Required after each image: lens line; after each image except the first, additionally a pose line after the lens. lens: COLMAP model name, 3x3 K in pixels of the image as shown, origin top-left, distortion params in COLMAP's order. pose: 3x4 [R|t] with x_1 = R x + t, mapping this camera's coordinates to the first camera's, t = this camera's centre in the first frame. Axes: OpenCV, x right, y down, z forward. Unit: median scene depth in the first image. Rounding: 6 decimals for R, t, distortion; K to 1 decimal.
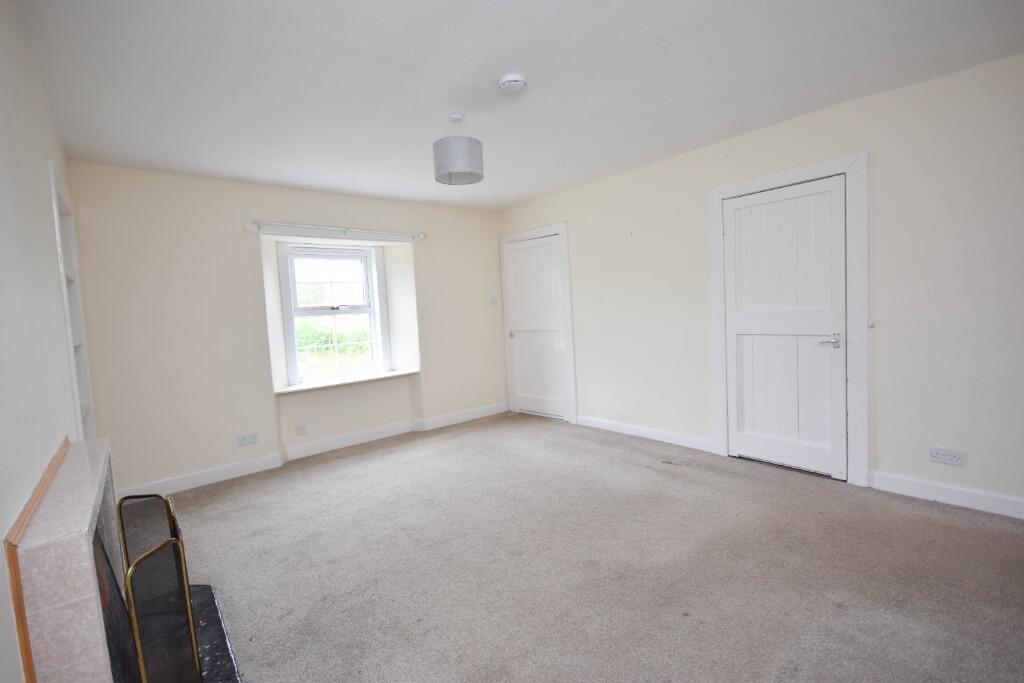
lens RADIAL K [[450.3, 0, 512.2], [0, 450.3, 338.7], [0, 0, 1]] dist [0.000196, 0.000036]
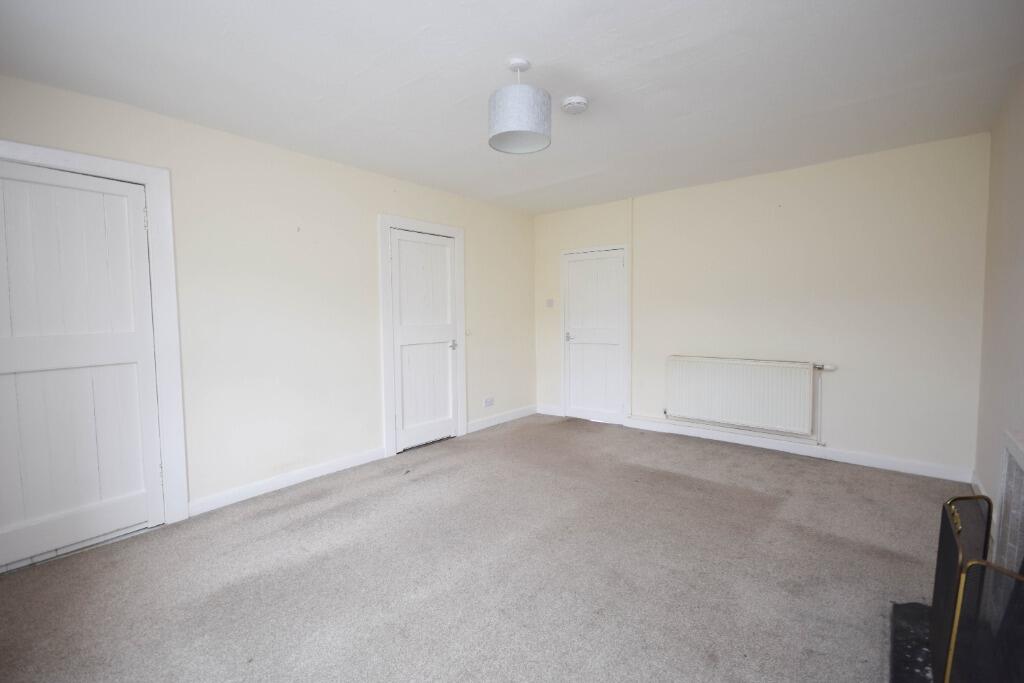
lens RADIAL K [[450.3, 0, 512.2], [0, 450.3, 338.7], [0, 0, 1]] dist [0.000196, 0.000036]
pose [[-0.183322, -0.002158, 0.983051, -0.710333], [0.086968, 0.996041, 0.018404, -0.024773], [-0.979199, 0.088867, -0.182408, 0.932223]]
